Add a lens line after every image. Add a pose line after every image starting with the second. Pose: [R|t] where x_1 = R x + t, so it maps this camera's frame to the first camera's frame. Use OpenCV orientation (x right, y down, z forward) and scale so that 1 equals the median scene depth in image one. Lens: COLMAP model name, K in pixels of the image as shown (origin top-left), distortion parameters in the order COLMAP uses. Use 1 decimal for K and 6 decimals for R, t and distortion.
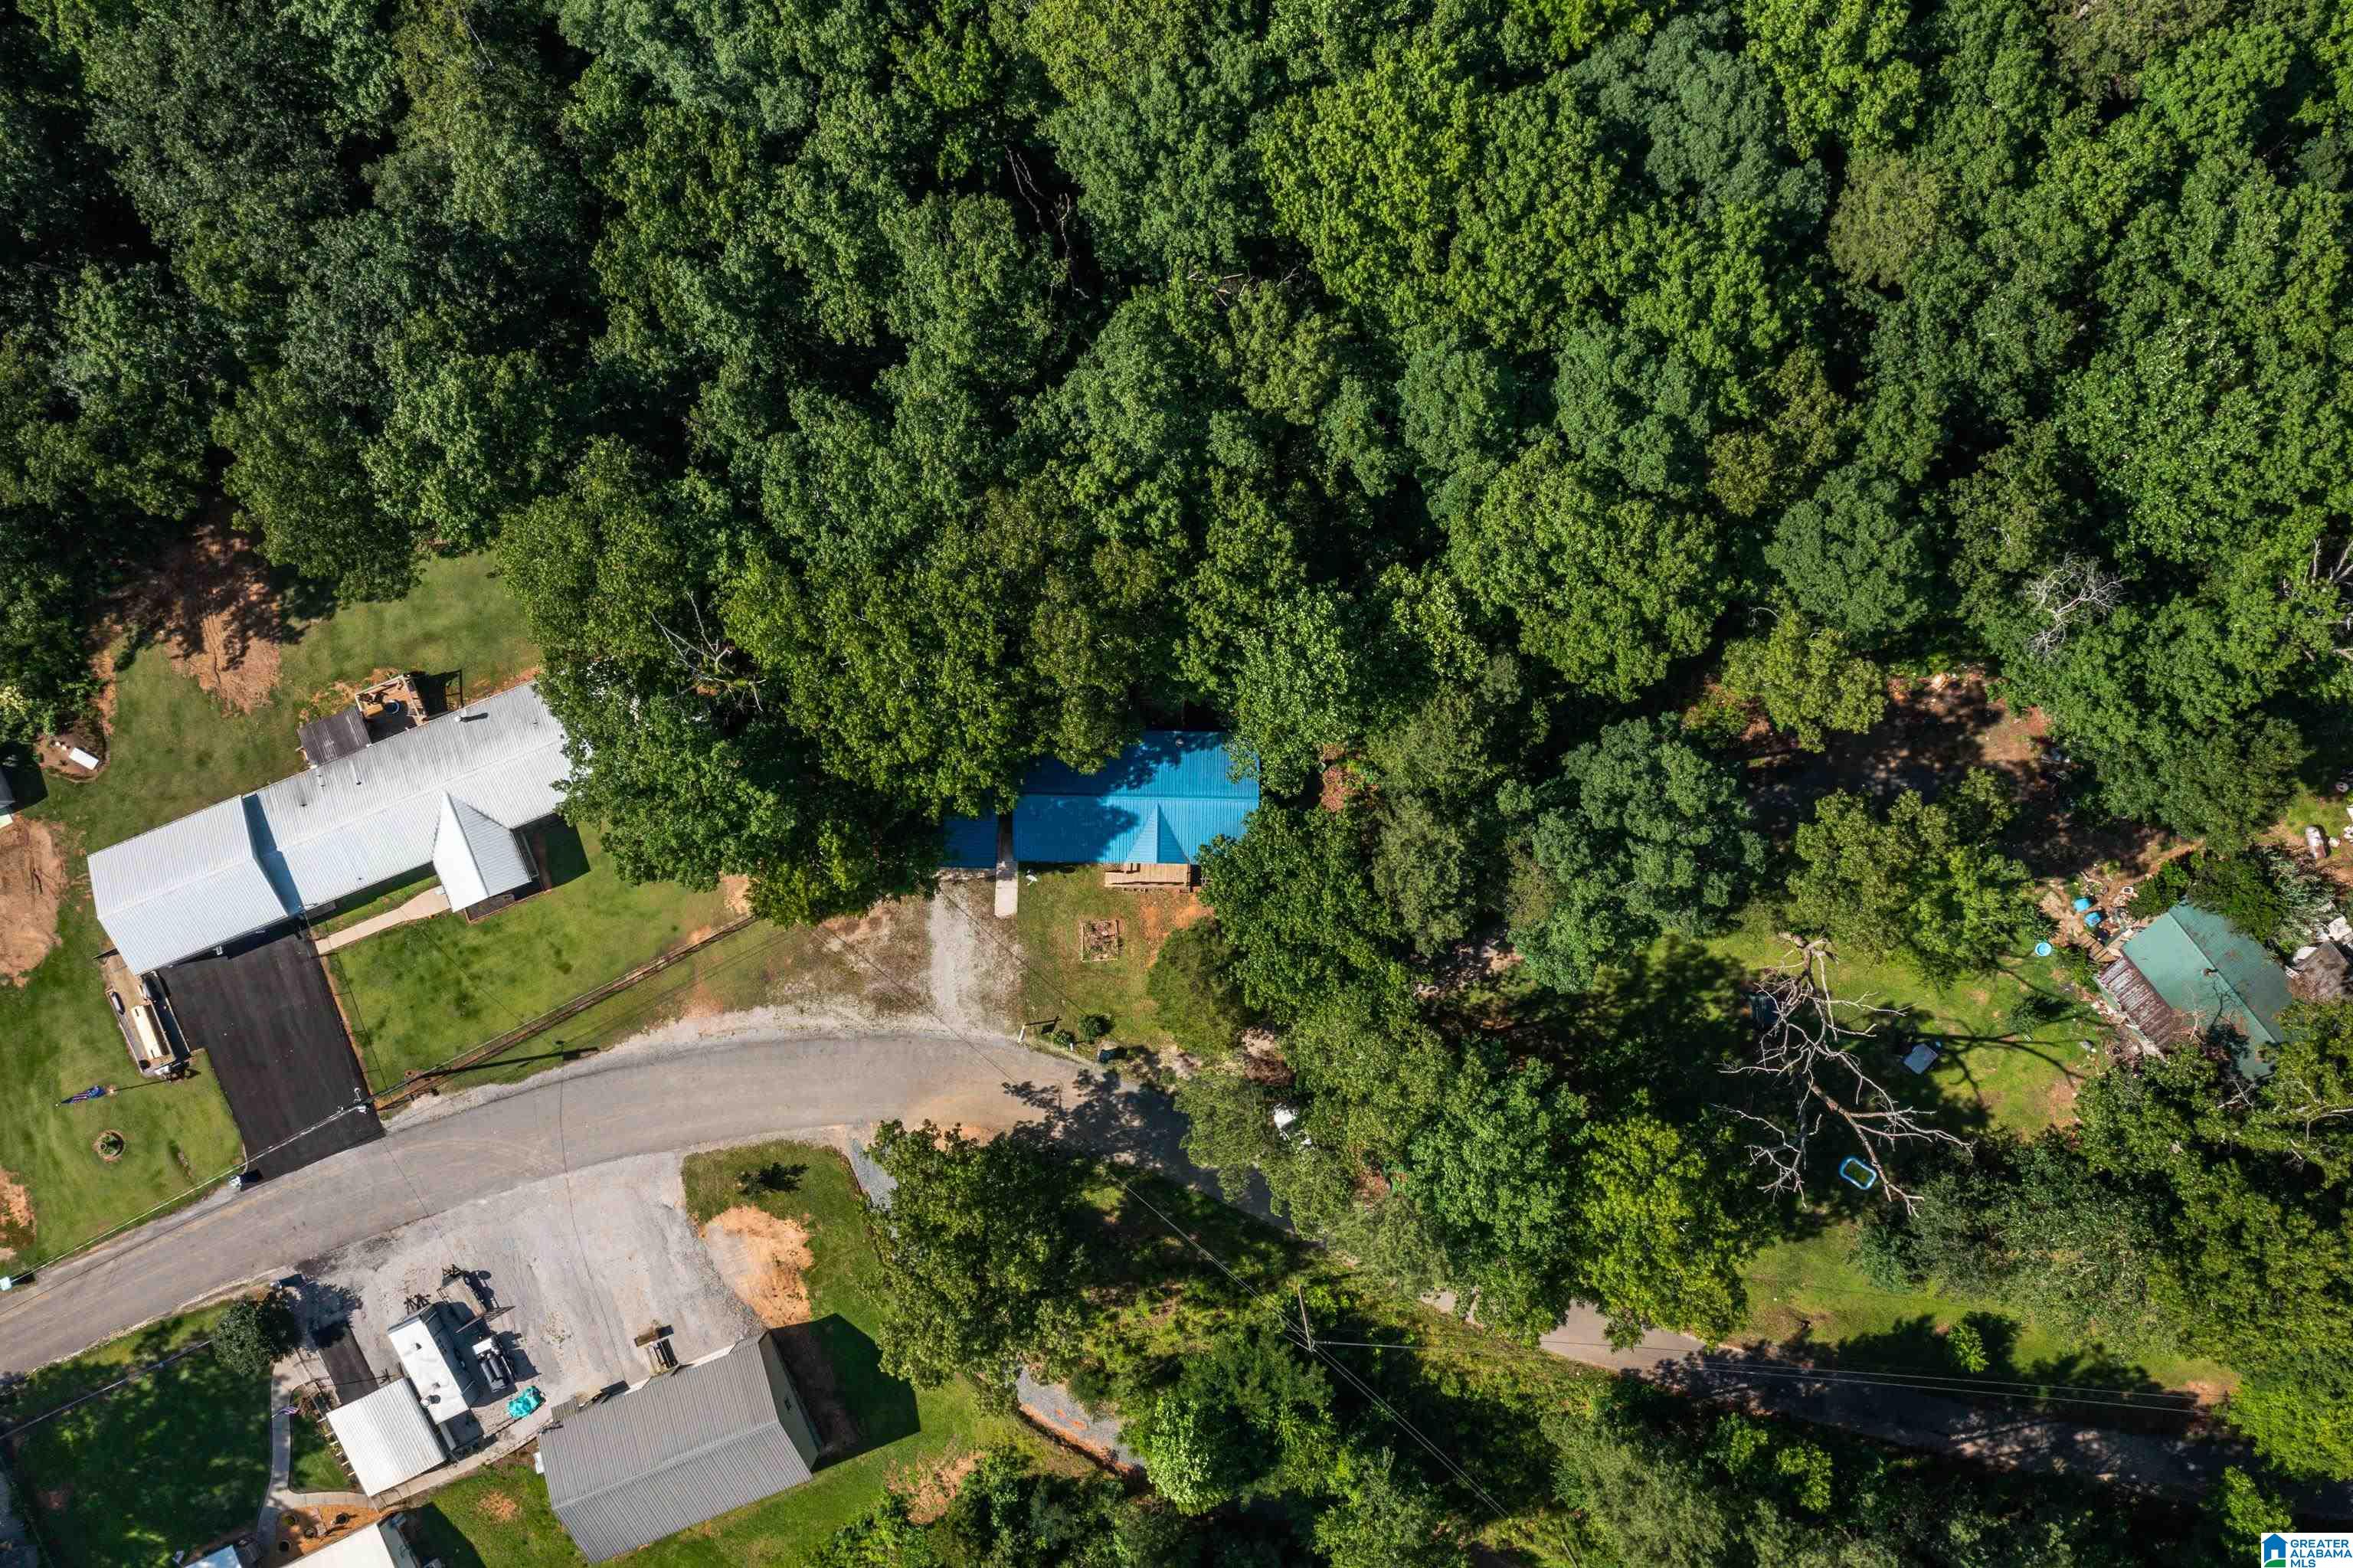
lens RADIAL K [[1853.5, 0, 1176.5], [0, 1853.5, 784.0], [0, 0, 1]] dist [-0.018433, -0.001081]
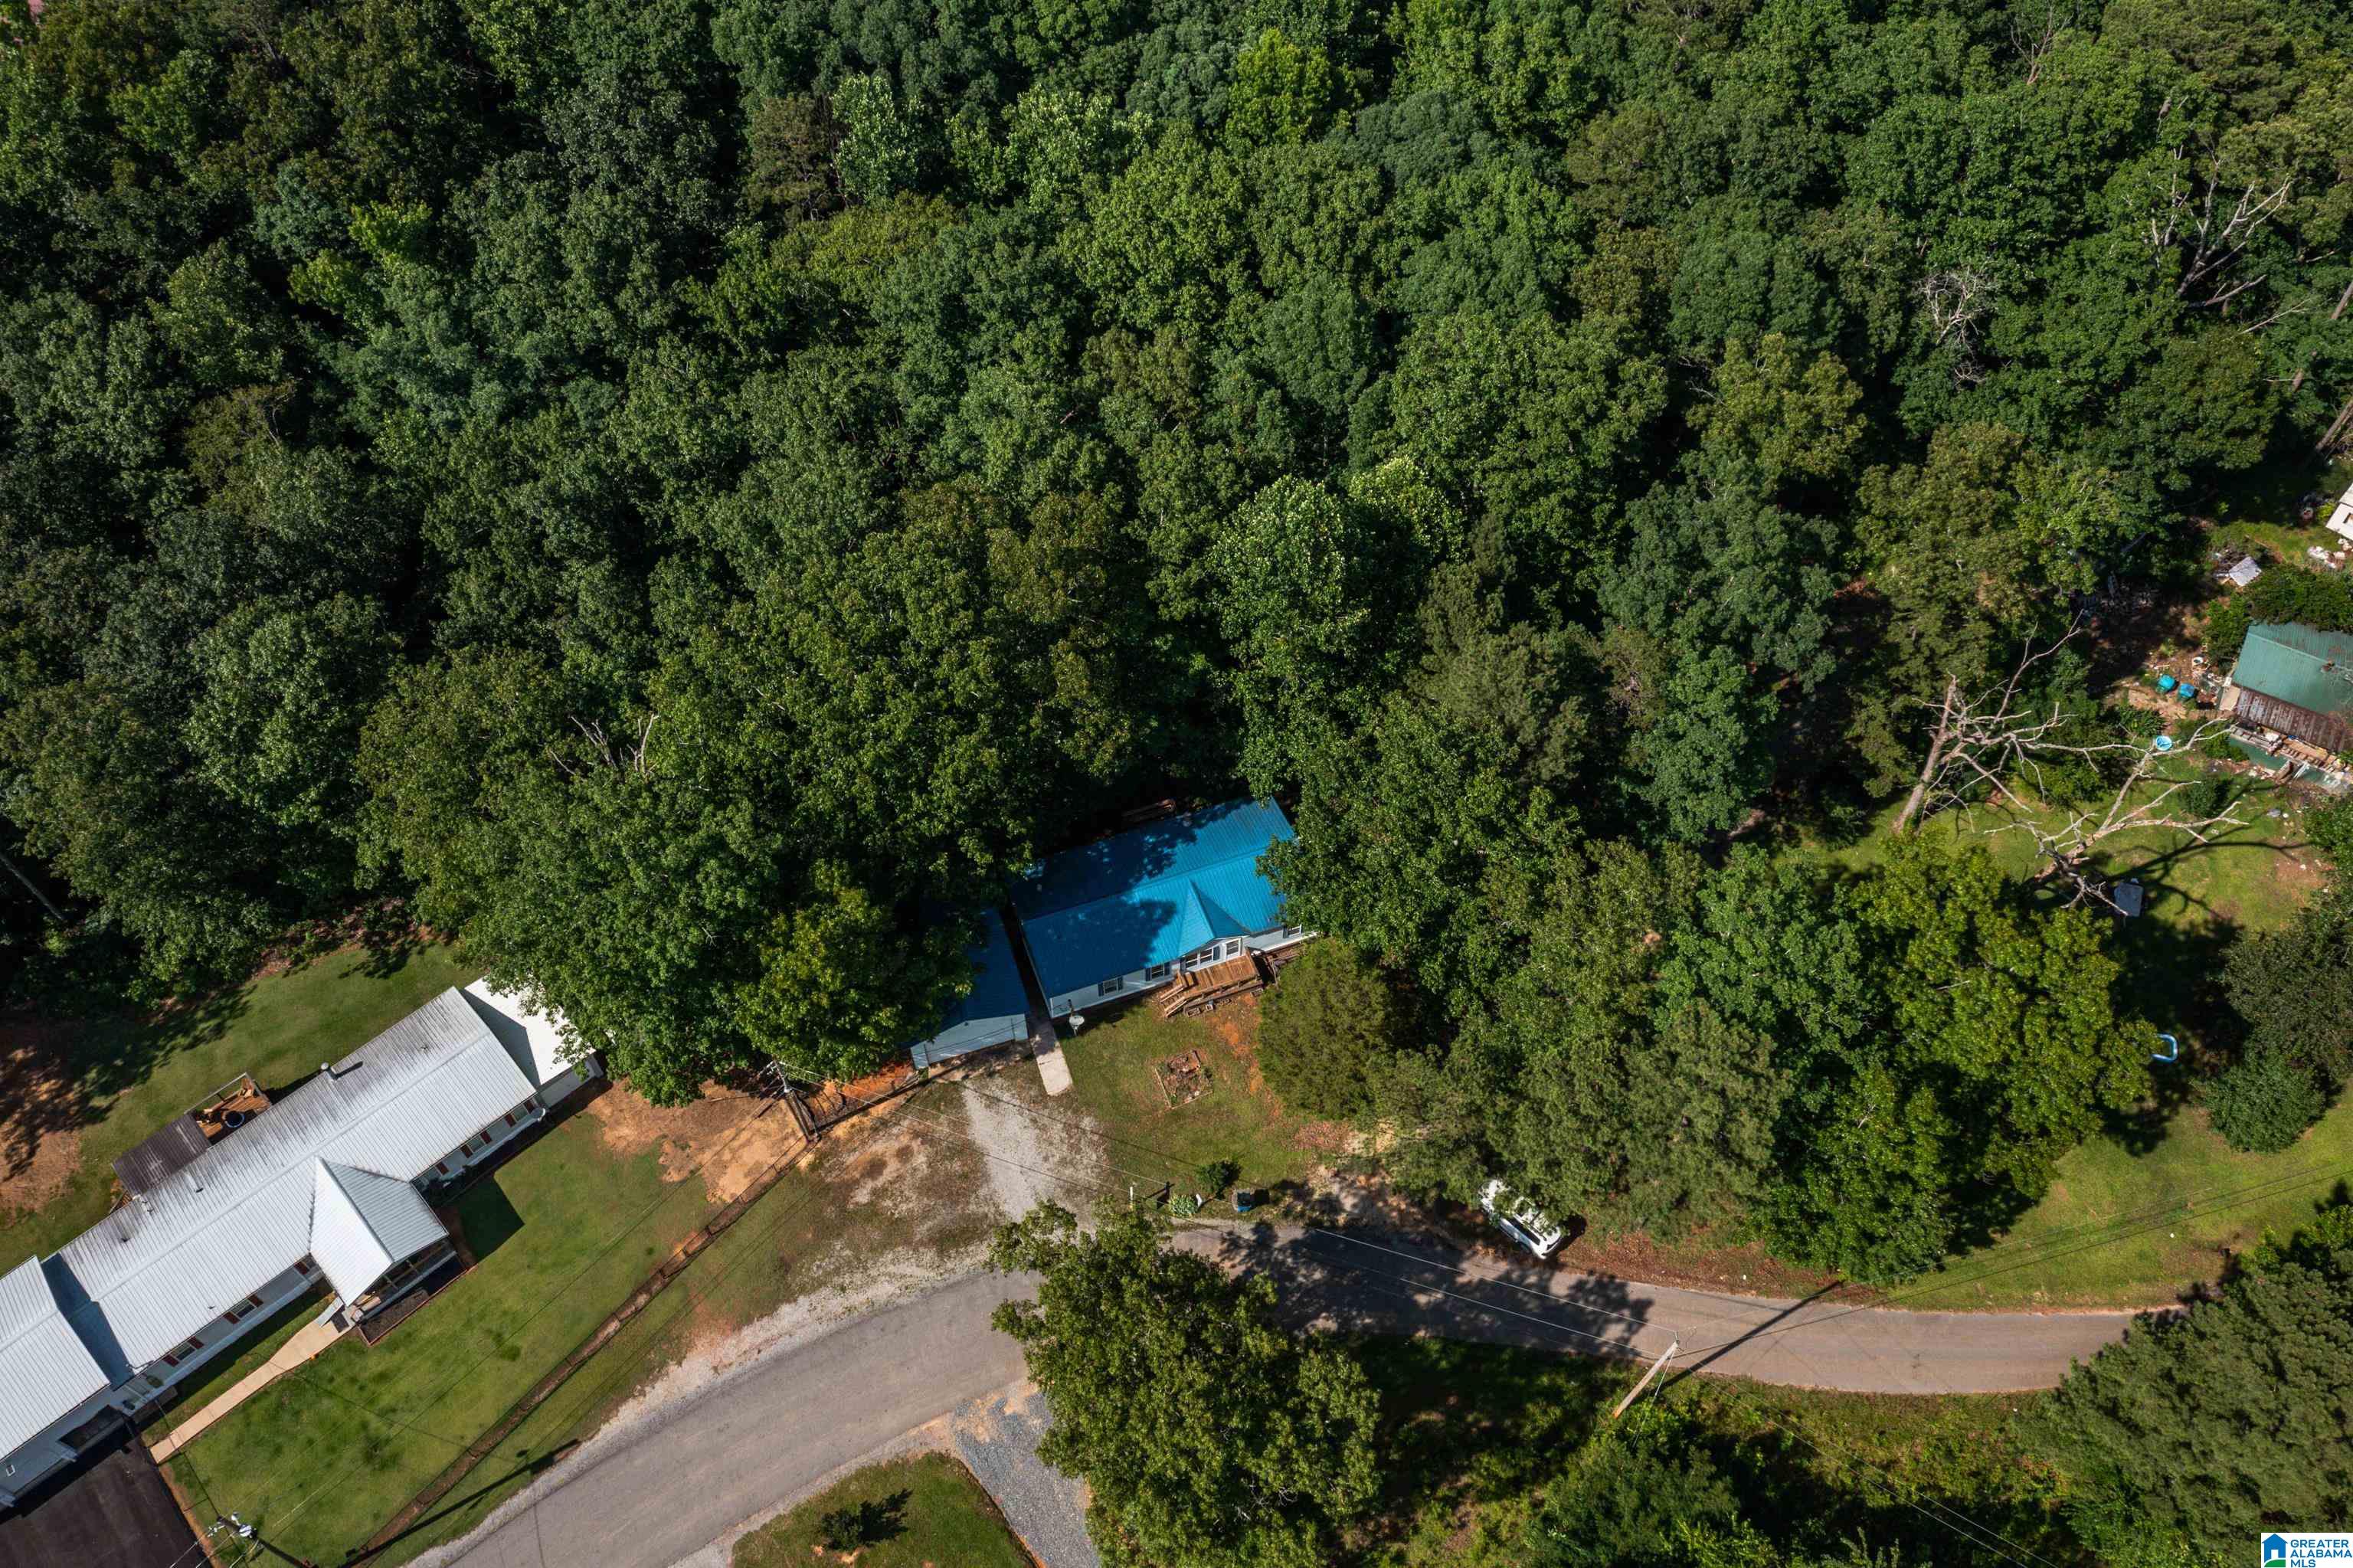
lens RADIAL K [[1853.5, 0, 1176.5], [0, 1853.5, 784.0], [0, 0, 1]] dist [-0.018433, -0.001081]
pose [[0.933473, -0.291075, 0.209530, -0.191648], [0.358646, 0.758256, -0.544445, 0.462879], [-0.000403, 0.583372, 0.812205, 0.308645]]
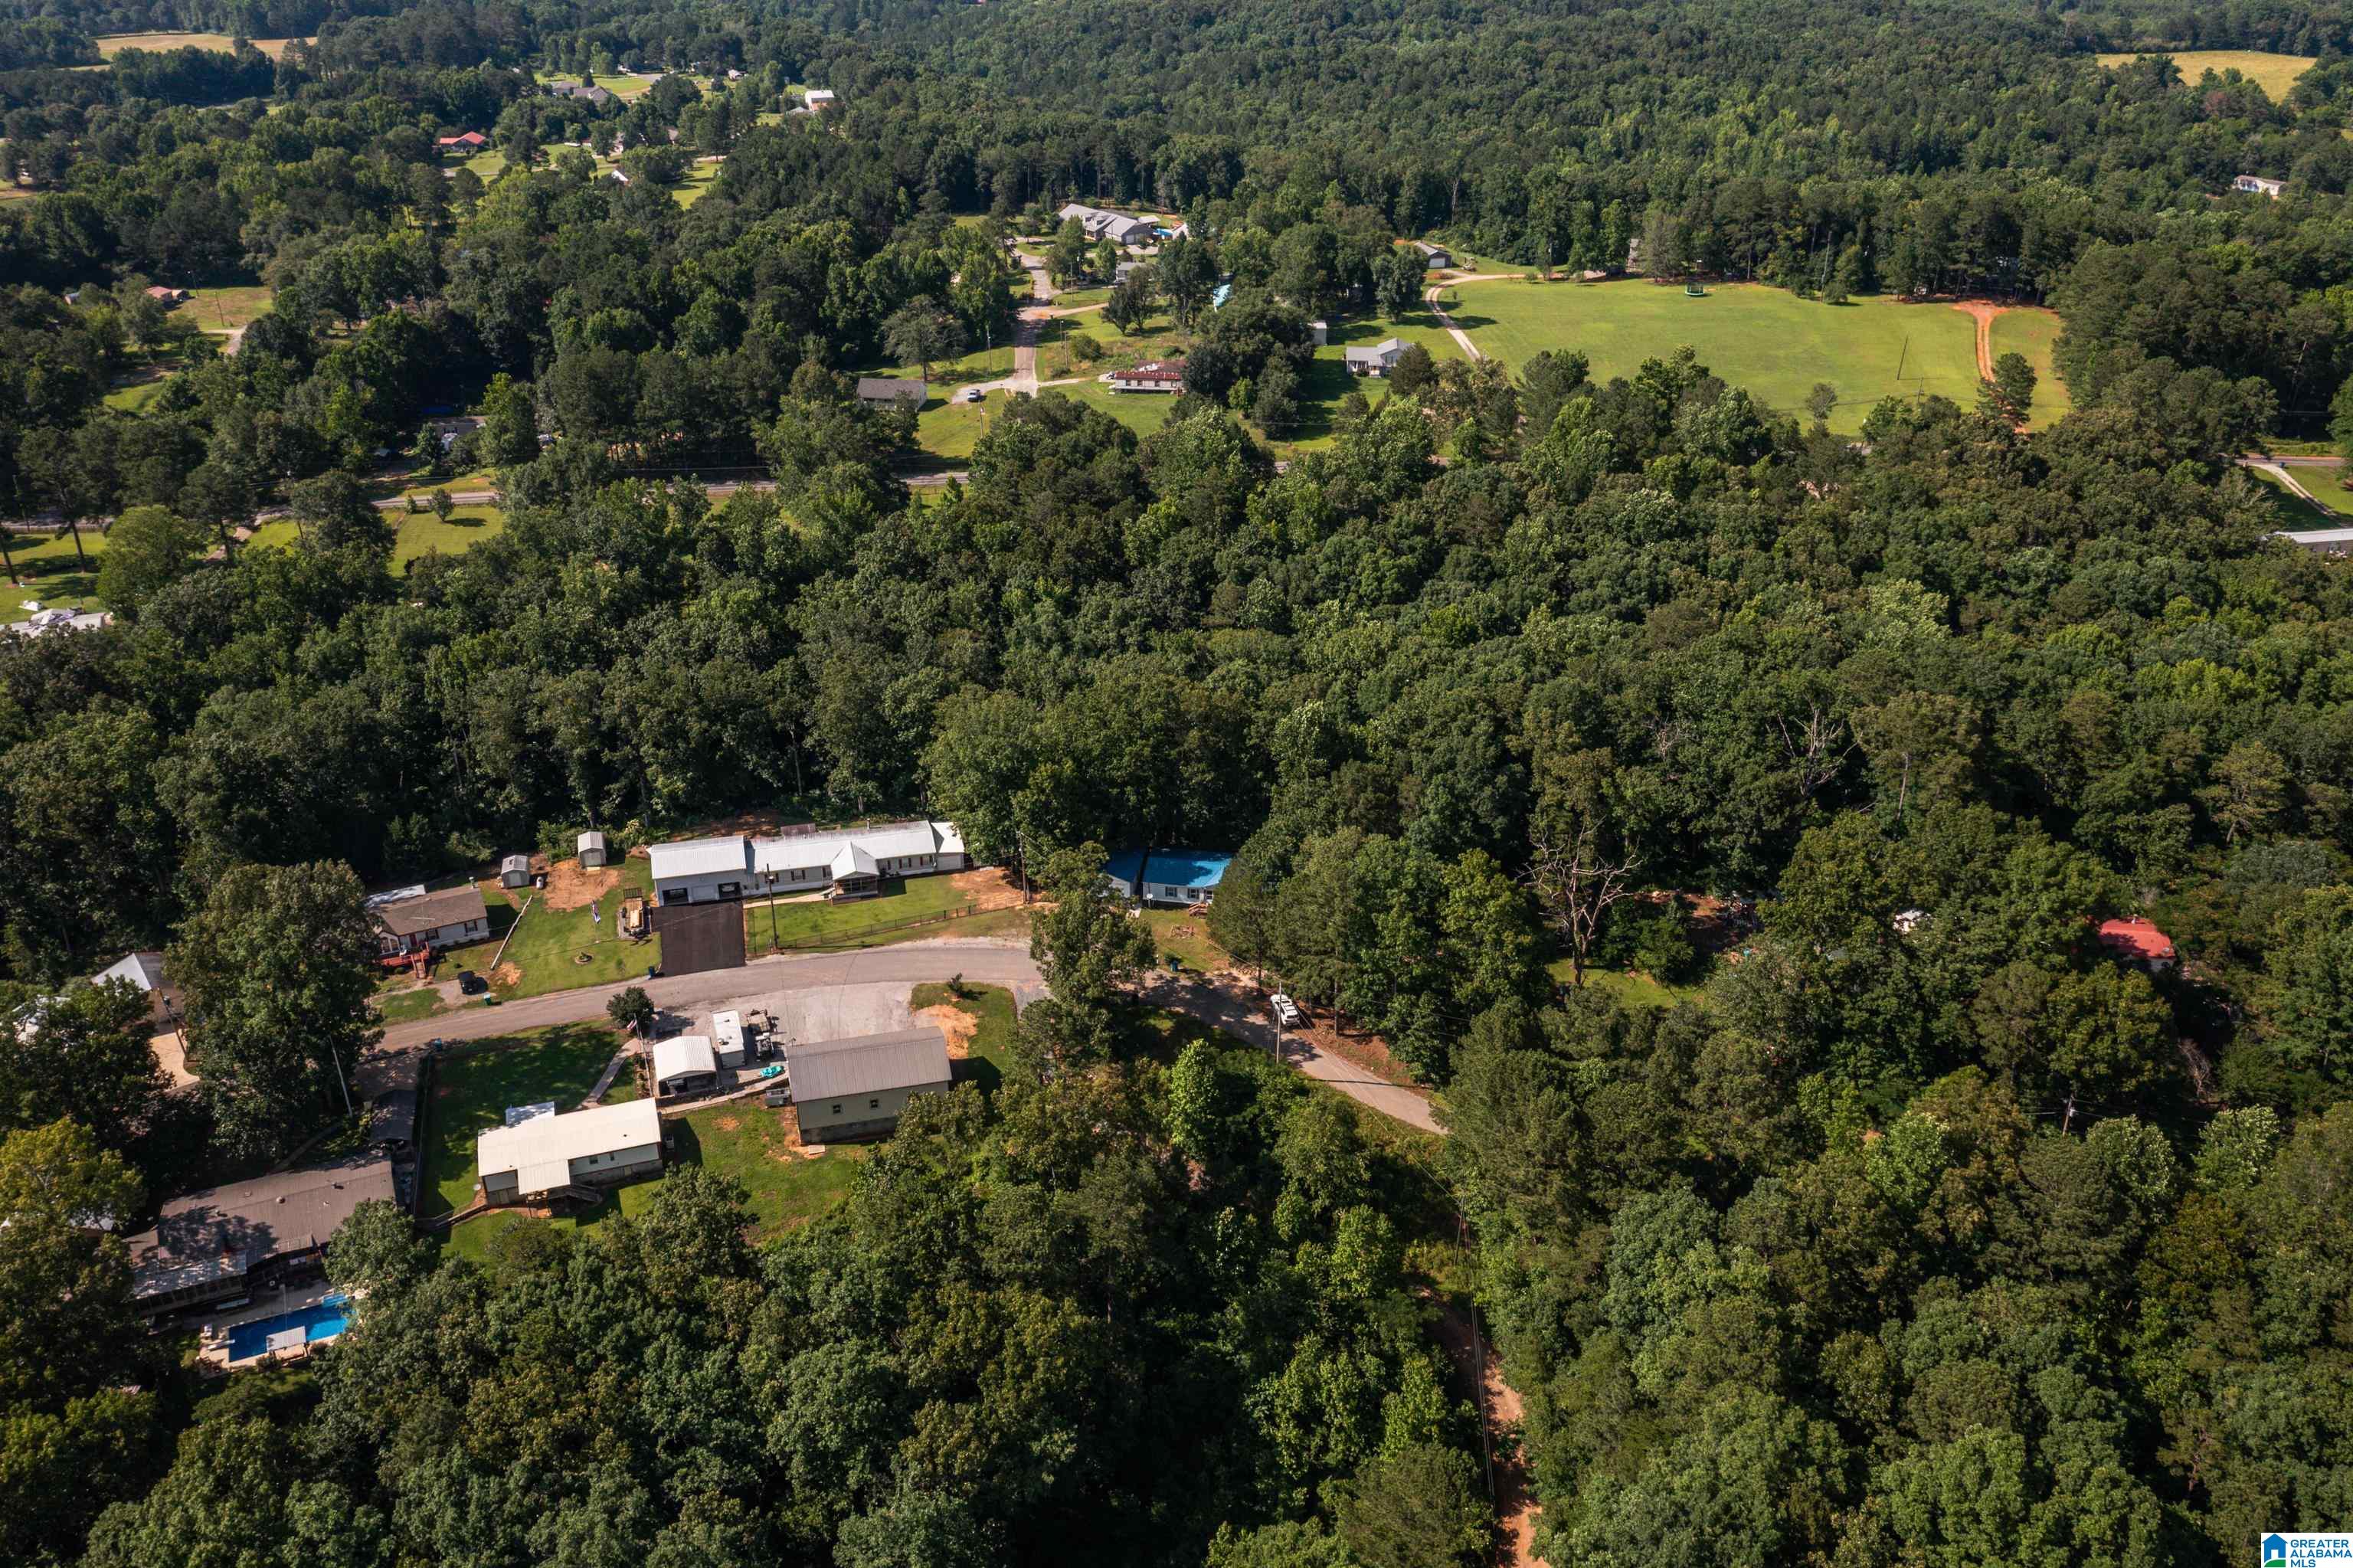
lens RADIAL K [[1870.1, 0, 1176.5], [0, 1870.1, 784.0], [0, 0, 1]] dist [-0.001452, -0.000444]
pose [[0.990857, 0.071411, -0.114470, 0.160867], [-0.134510, 0.456895, -0.879292, 1.731959], [-0.010490, 0.886649, 0.462323, 0.065647]]
